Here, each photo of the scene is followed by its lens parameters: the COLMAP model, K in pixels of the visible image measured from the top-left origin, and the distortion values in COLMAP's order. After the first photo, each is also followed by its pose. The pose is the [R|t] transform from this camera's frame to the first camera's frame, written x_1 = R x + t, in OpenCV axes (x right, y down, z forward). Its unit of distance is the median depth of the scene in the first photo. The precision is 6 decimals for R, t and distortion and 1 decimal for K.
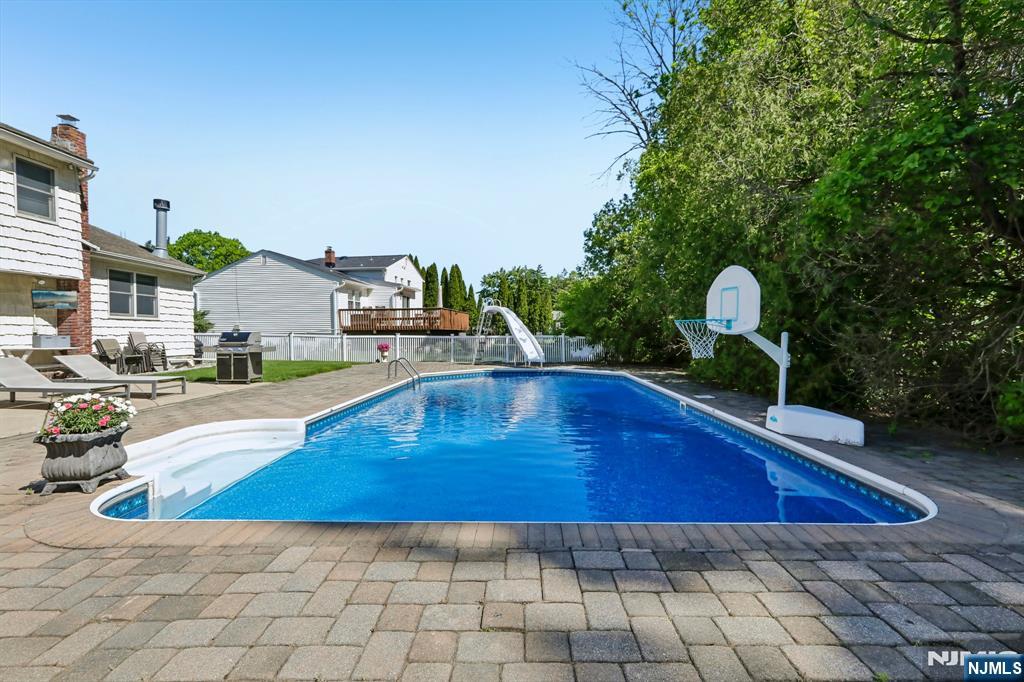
lens RADIAL K [[457.5, 0, 528.6], [0, 457.5, 340.7], [0, 0, 1]] dist [-0.001377, -0.000312]
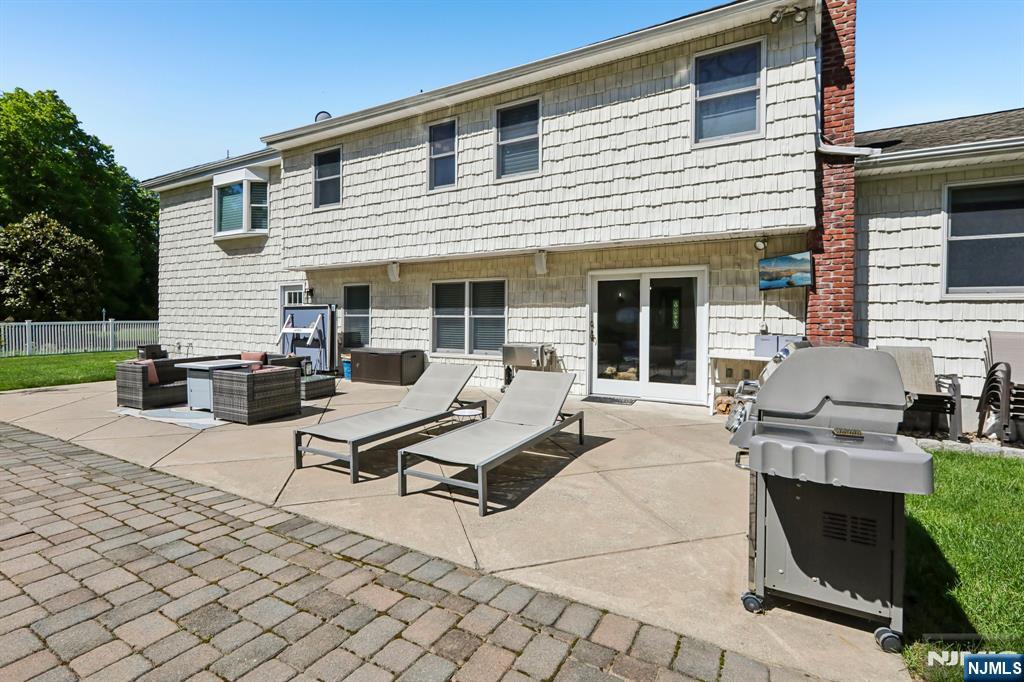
lens RADIAL K [[467.6, 0, 512.5], [0, 467.6, 326.6], [0, 0, 1]] dist [0.001229, 0.000191]
pose [[-0.486333, -0.002296, -0.873771, -0.361590], [-0.028527, 0.999505, 0.013252, -0.020317], [0.873308, 0.031371, -0.486158, 0.958923]]
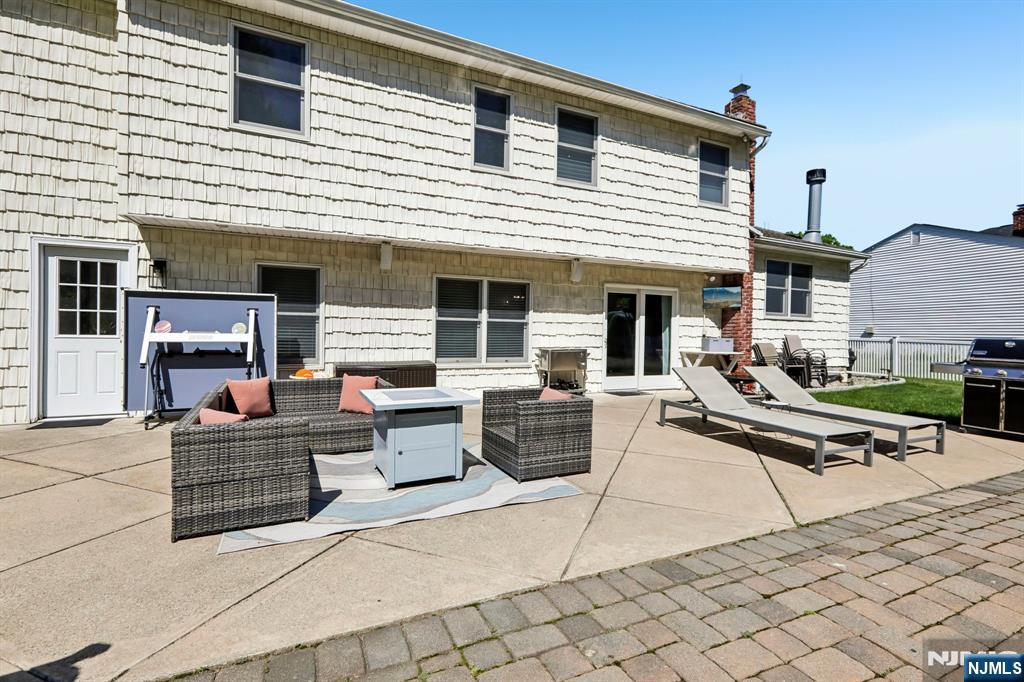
lens RADIAL K [[472.8, 0, 511.4], [0, 472.8, 336.4], [0, 0, 1]] dist [0.001091, 0.000596]
pose [[0.419505, 0.019307, -0.907548, -0.362430], [-0.034961, 0.999376, 0.005100, -0.005030], [0.907079, 0.029590, 0.419918, 0.238697]]
